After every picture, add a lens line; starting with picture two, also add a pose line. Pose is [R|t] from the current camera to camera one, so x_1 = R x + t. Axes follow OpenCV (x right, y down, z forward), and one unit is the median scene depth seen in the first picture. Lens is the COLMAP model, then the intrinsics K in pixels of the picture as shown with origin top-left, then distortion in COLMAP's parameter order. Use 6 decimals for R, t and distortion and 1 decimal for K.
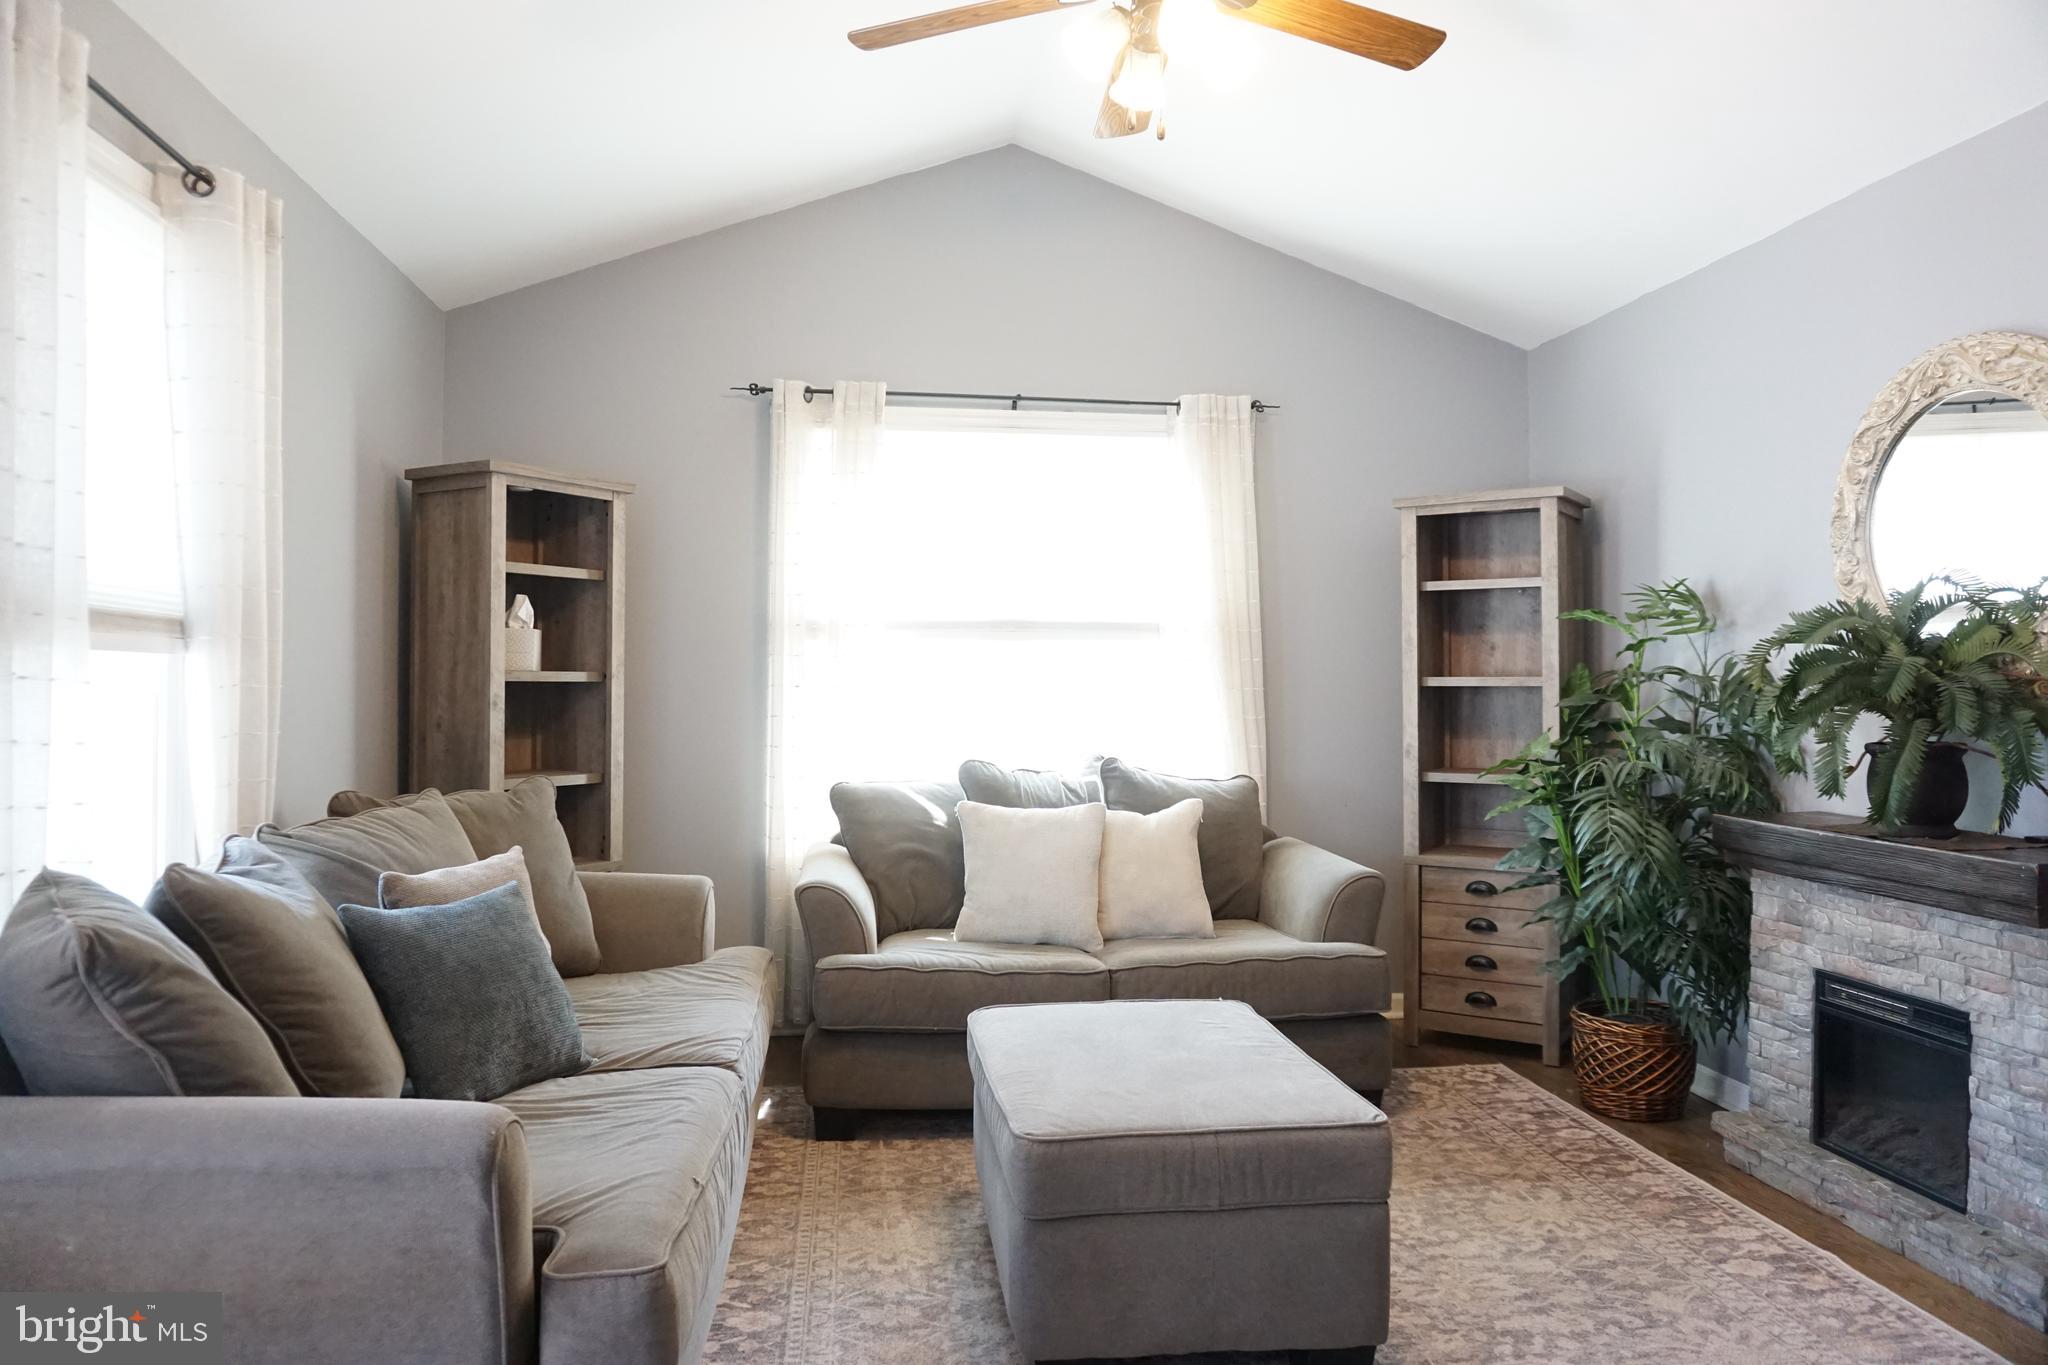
lens RADIAL K [[1352.1, 0, 1023.4], [0, 1352.1, 672.0], [0, 0, 1]] dist [-0.048667, 0.025898]
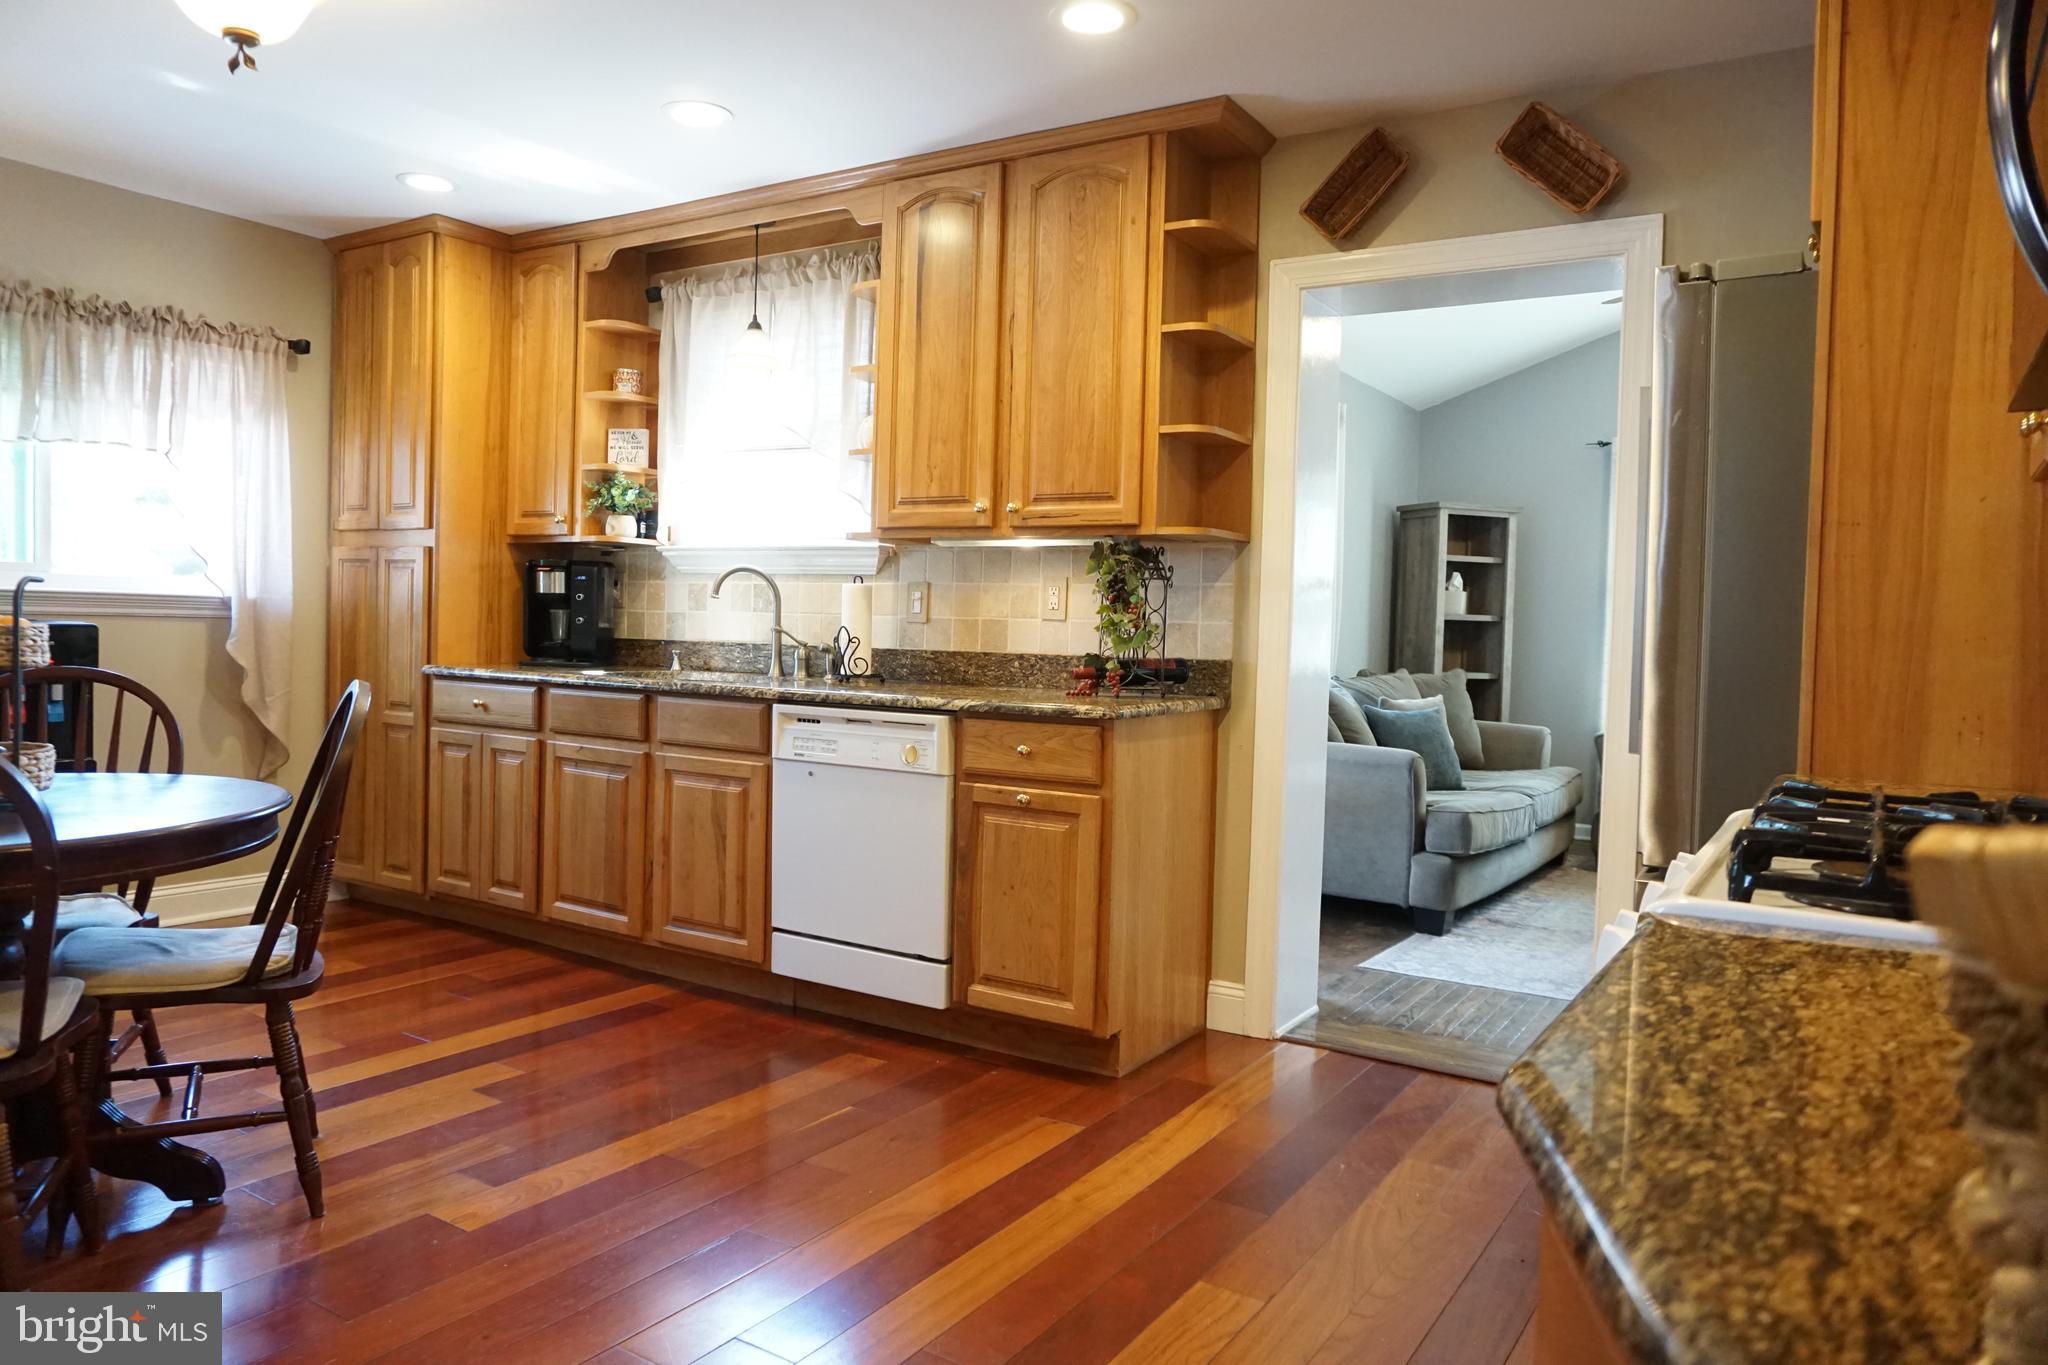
lens RADIAL K [[1366.3, 0, 1025.3], [0, 1366.3, 679.2], [0, 0, 1]] dist [-0.059879, 0.039045]
pose [[0.764414, 0.040793, -0.643434, 0.391776], [-0.018489, 0.998973, 0.041369, 0.022695], [0.644461, -0.019726, 0.764383, -0.829716]]
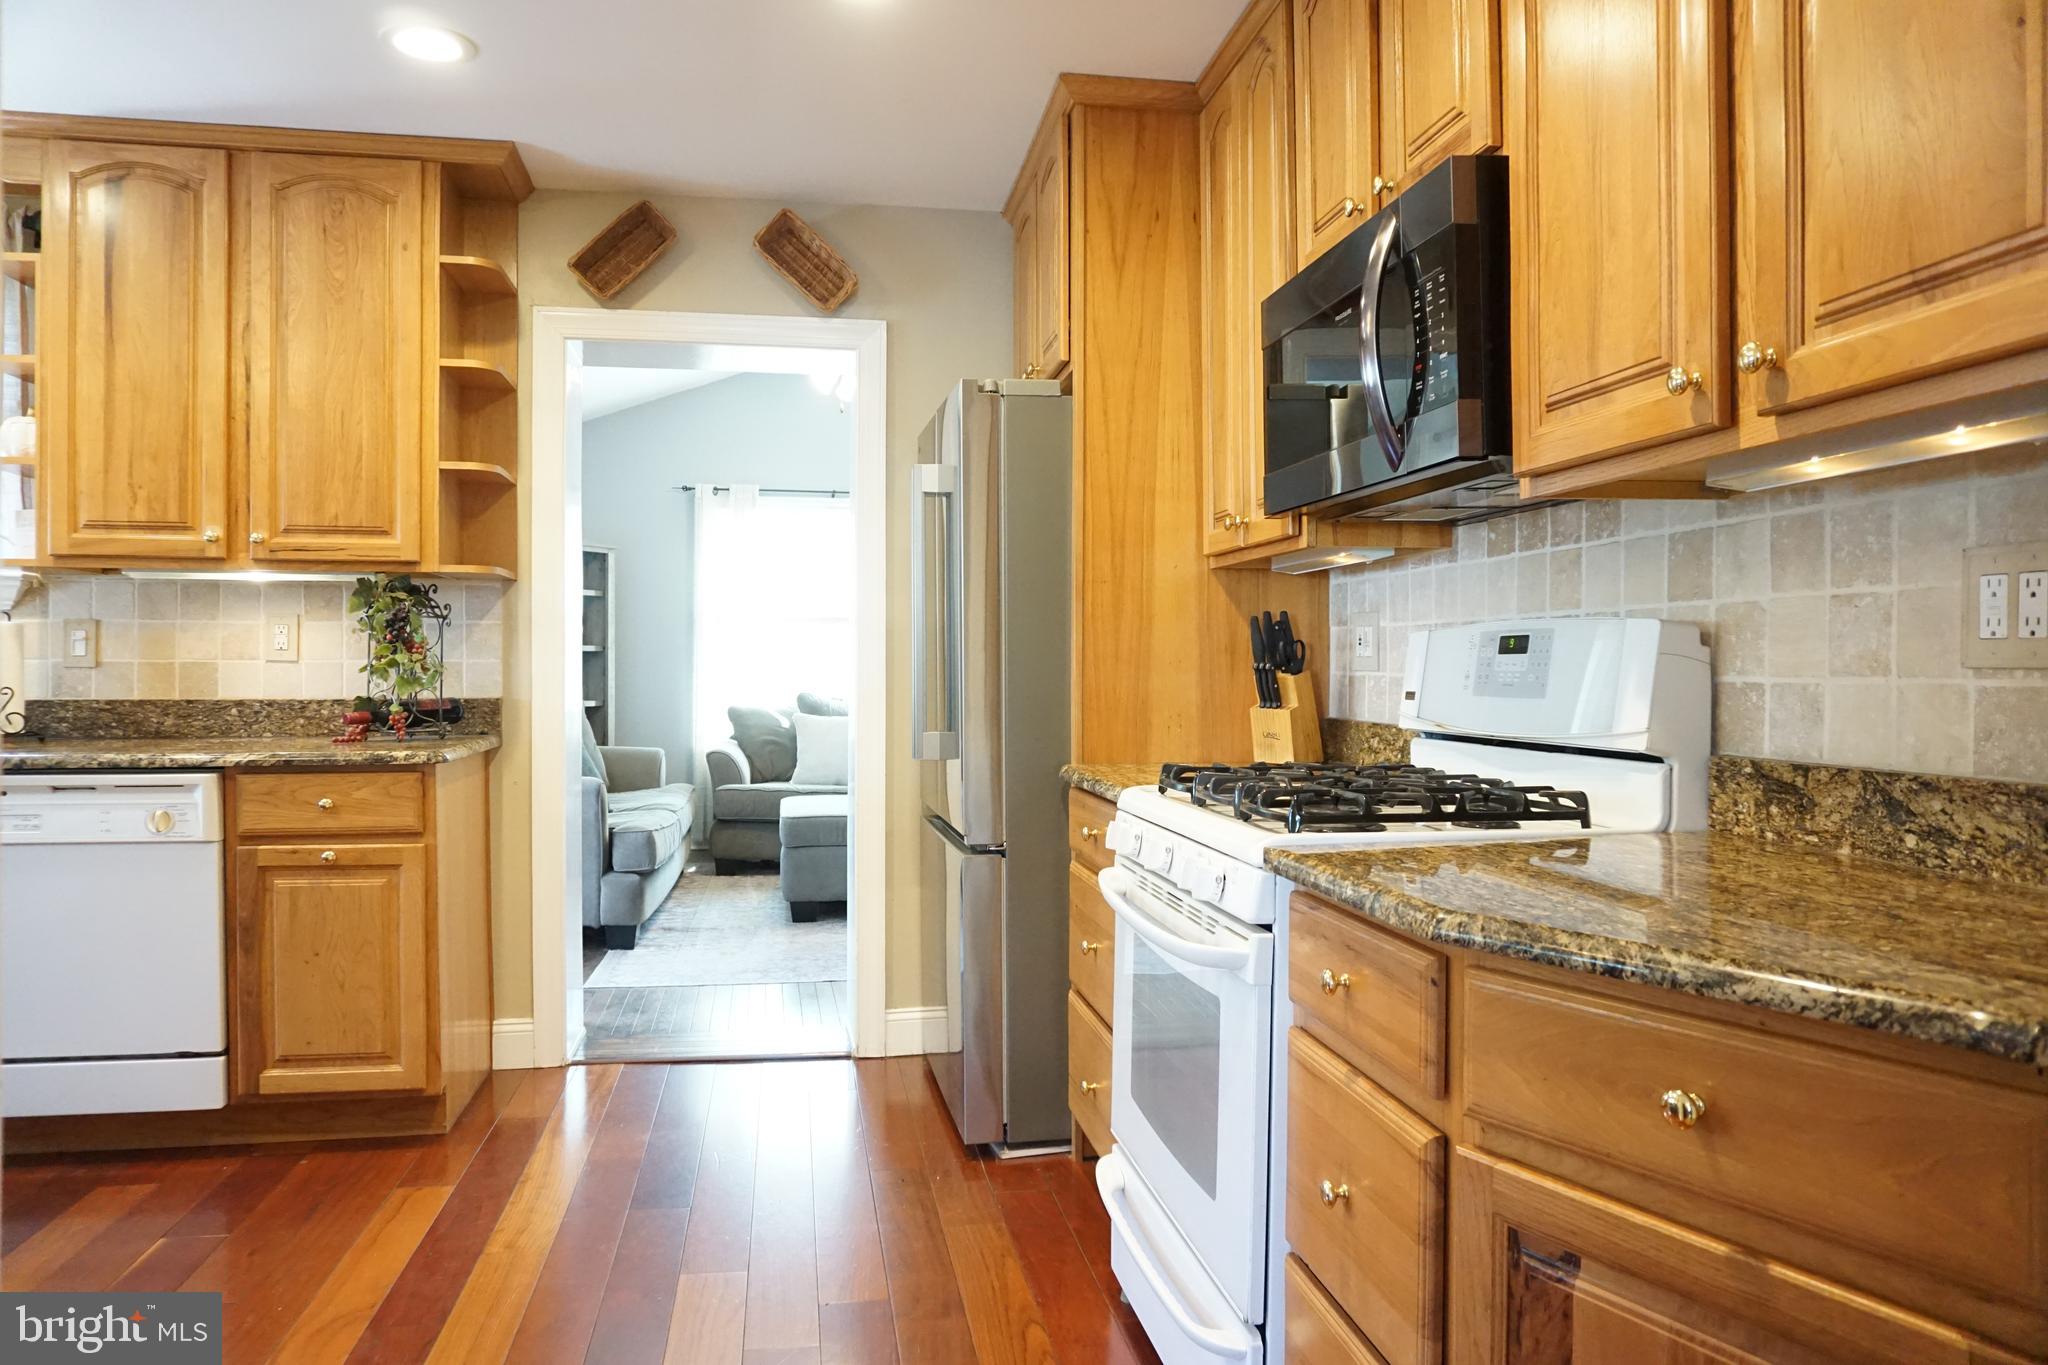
lens RADIAL K [[1366.3, 0, 1025.3], [0, 1366.3, 679.2], [0, 0, 1]] dist [-0.059879, 0.039045]
pose [[0.999224, -0.002725, 0.039302, 0.212367], [0.002079, 0.999862, 0.016476, 0.018369], [-0.039341, -0.016381, 0.999092, -0.974681]]
